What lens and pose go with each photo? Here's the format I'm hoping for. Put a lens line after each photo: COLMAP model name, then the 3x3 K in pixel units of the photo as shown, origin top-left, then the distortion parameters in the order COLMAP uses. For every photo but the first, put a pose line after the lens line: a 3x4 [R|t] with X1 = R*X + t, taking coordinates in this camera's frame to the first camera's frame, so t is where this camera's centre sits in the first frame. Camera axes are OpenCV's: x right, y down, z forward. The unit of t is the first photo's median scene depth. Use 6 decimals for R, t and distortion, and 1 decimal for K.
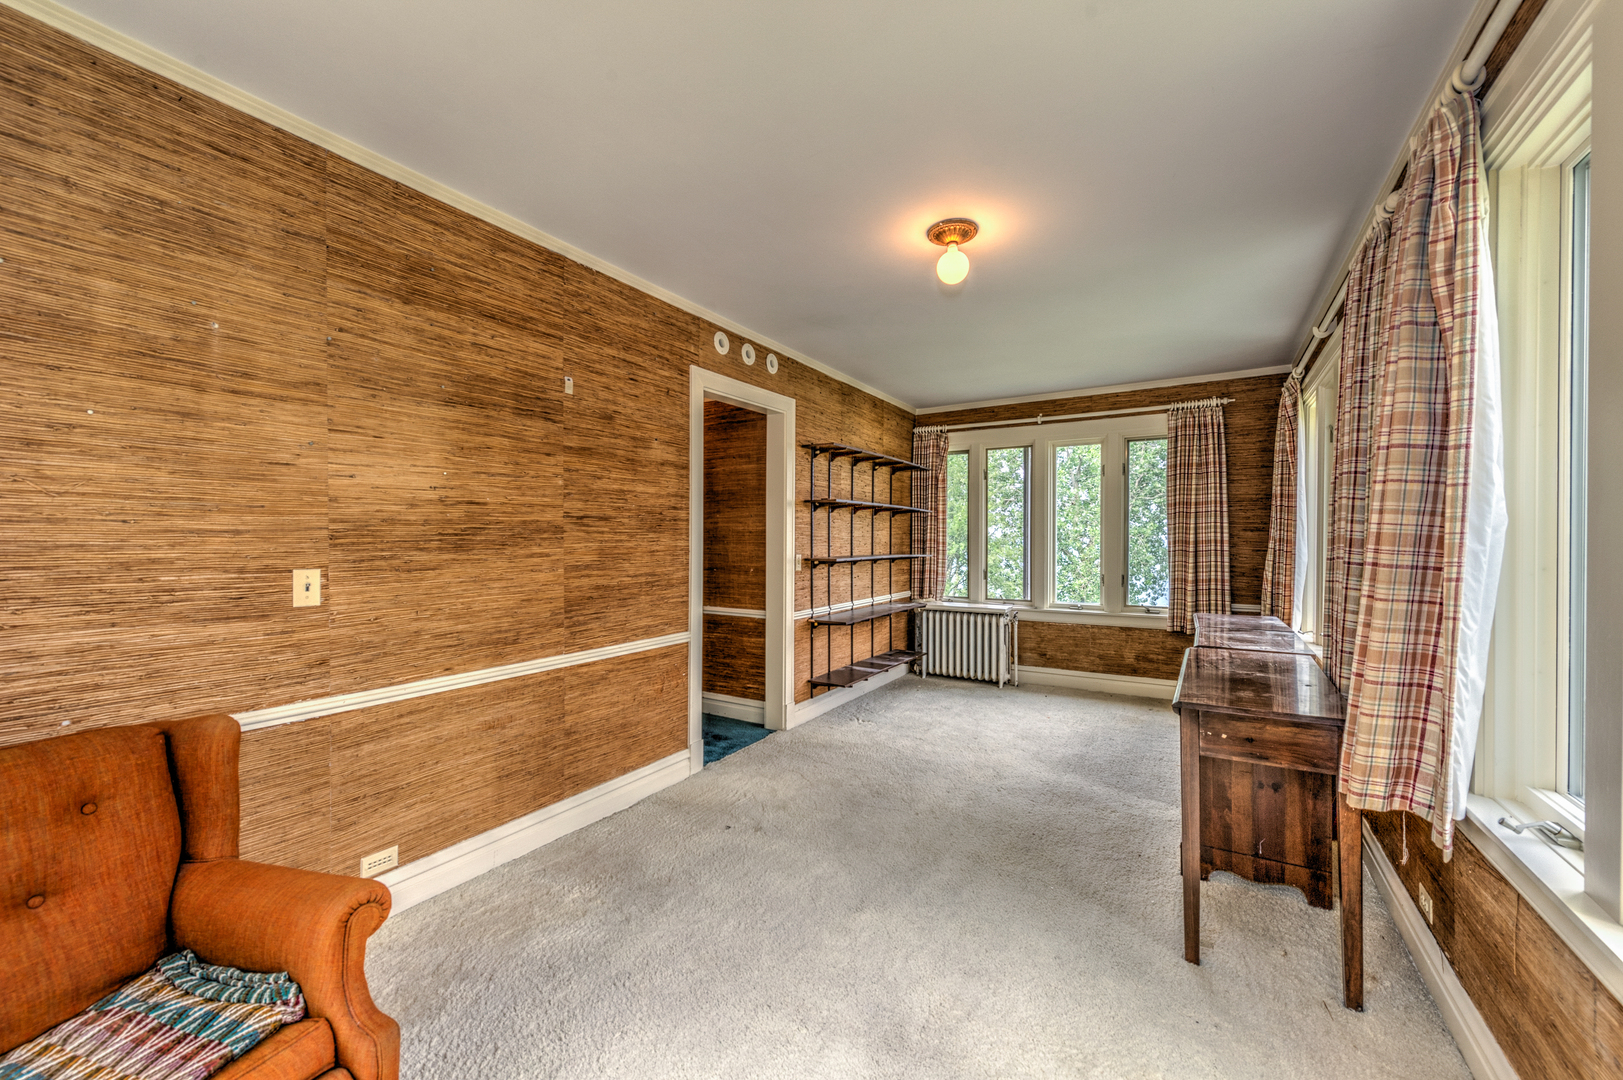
lens RADIAL K [[639.4, 0, 809.9], [0, 639.4, 547.3], [0, 0, 1]] dist [0.071706, -0.020885]
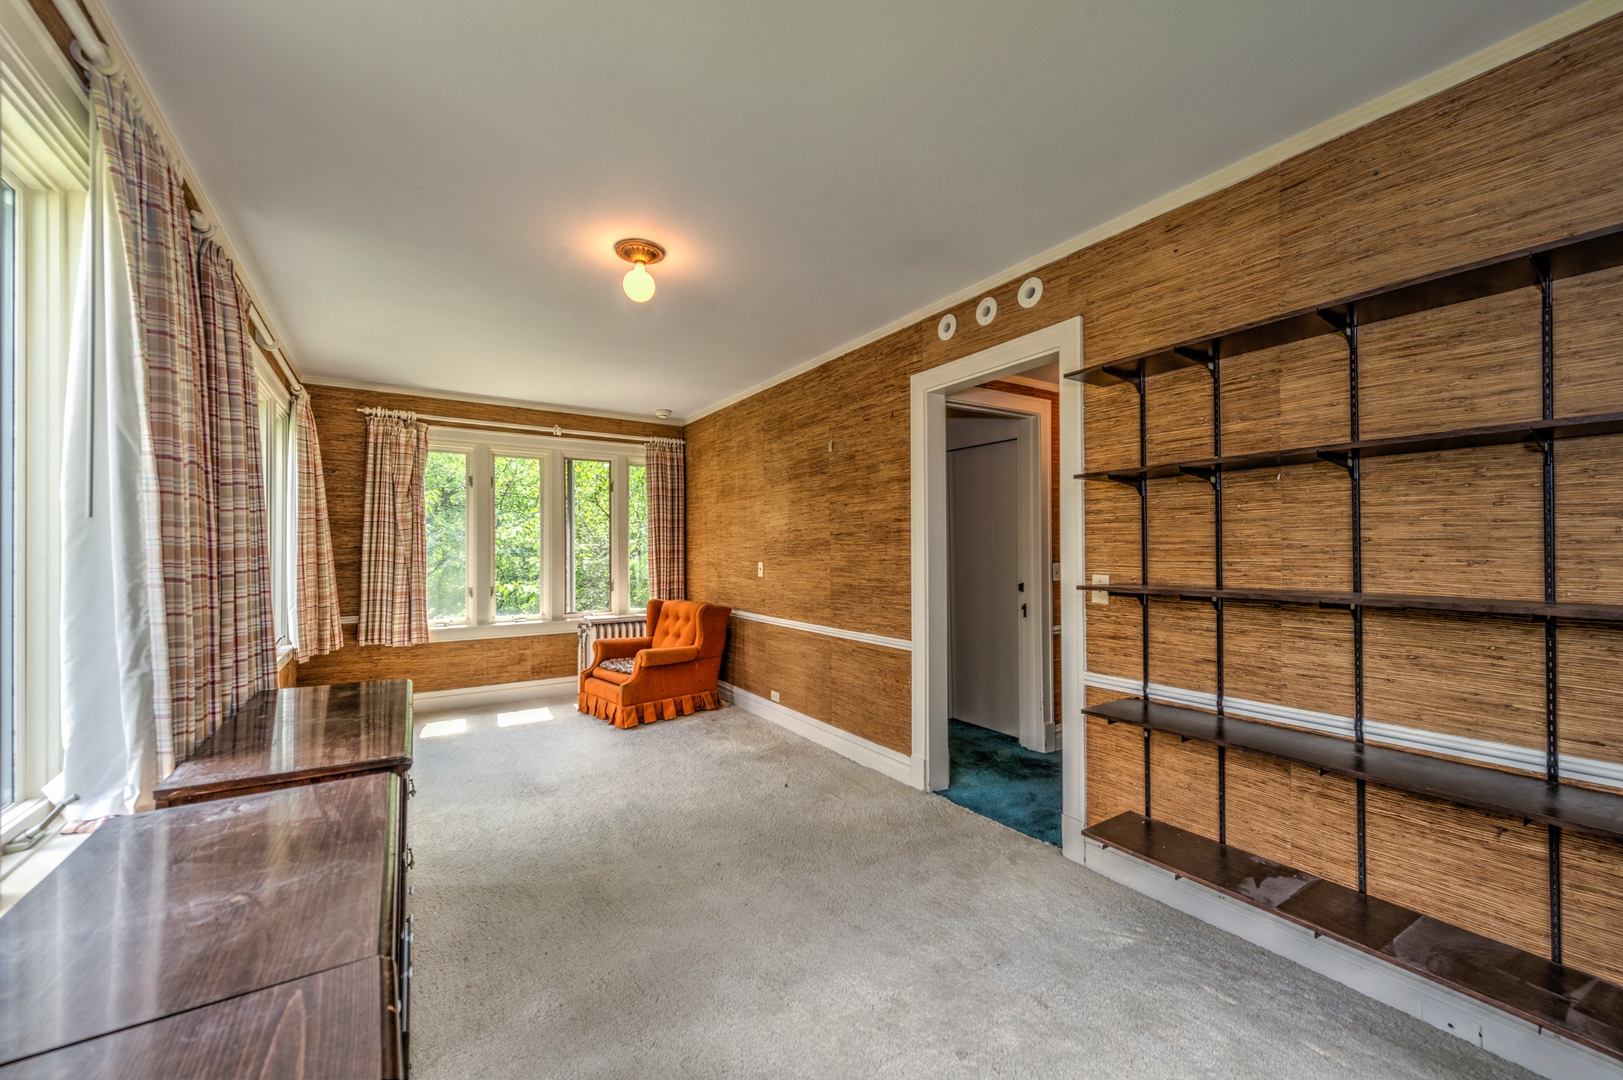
lens RADIAL K [[639.4, 0, 809.9], [0, 639.4, 547.3], [0, 0, 1]] dist [0.071706, -0.020885]
pose [[-0.427750, -0.003056, -0.903892, 0.842345], [-0.008641, 0.999962, 0.000708, -0.016293], [0.903856, 0.008114, -0.427760, 1.372766]]
